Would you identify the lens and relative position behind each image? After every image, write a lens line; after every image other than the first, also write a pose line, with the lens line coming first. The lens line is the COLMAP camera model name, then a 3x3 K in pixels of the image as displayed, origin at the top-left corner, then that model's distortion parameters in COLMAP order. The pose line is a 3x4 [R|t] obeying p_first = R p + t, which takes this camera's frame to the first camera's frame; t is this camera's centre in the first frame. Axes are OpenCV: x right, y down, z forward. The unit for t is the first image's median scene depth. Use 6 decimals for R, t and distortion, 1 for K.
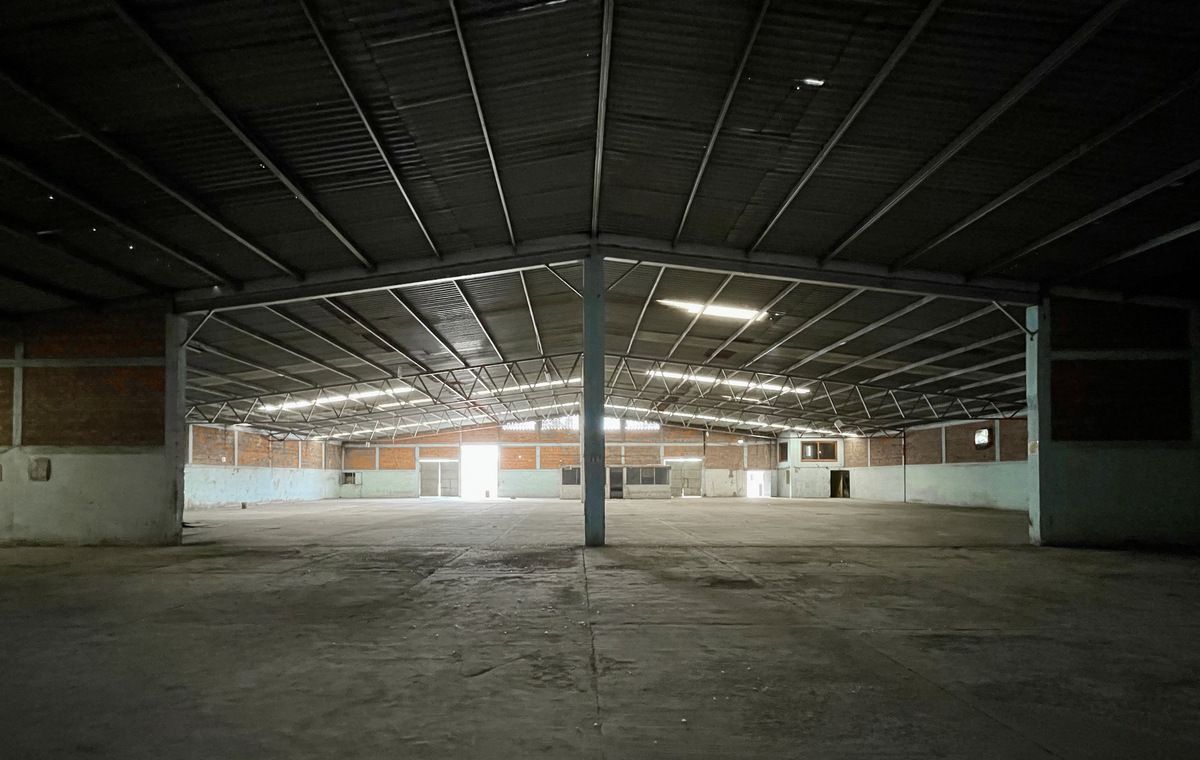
lens RADIAL K [[505.6, 0, 571.6], [0, 505.6, 471.4], [0, 0, 1]] dist [-0.008688, 0.001833]
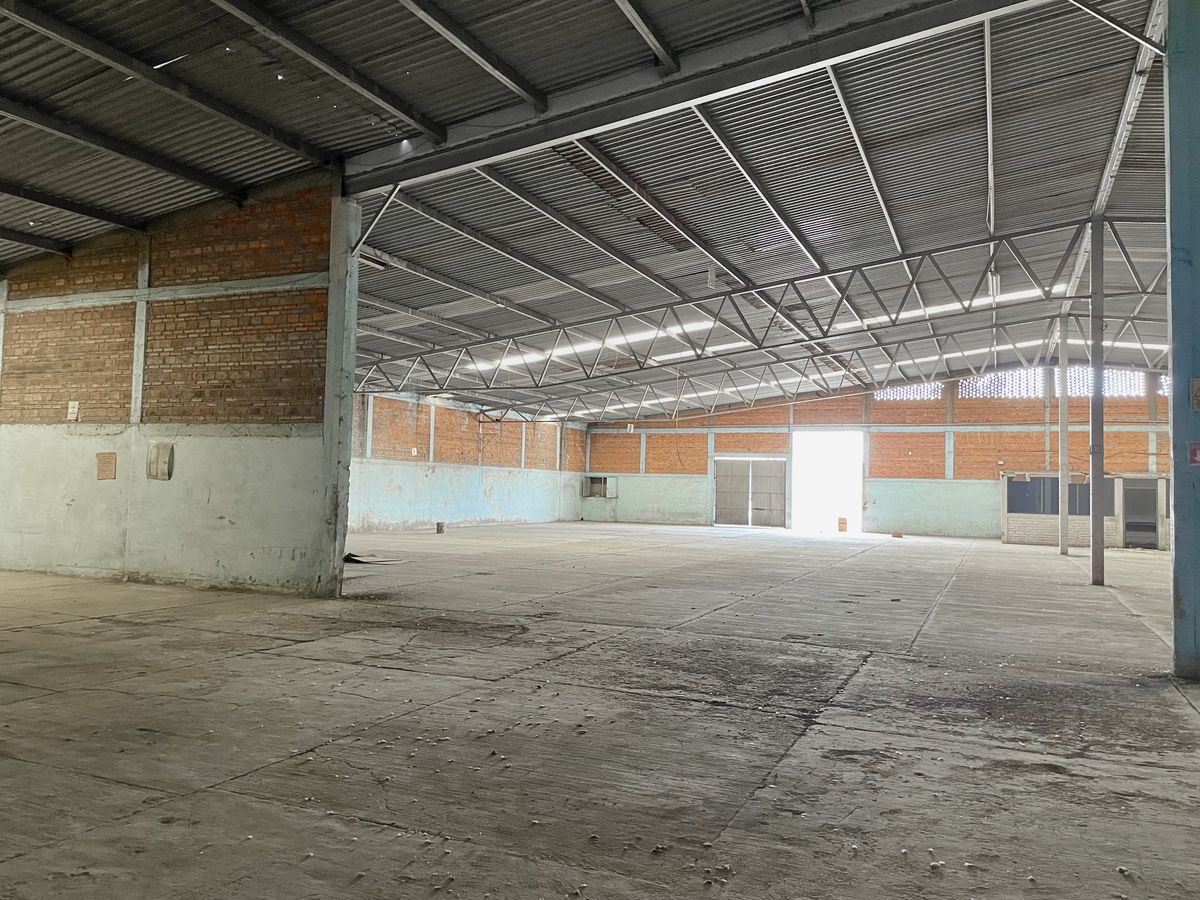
lens RADIAL K [[901.6, 0, 599.0], [0, 901.6, 442.4], [0, 0, 1]] dist [0.048863, -0.023722]
pose [[0.918538, 0.006090, -0.395285, -0.059560], [-0.022587, 0.999057, -0.037093, 0.001314], [0.394687, 0.043000, 0.917809, 0.096347]]
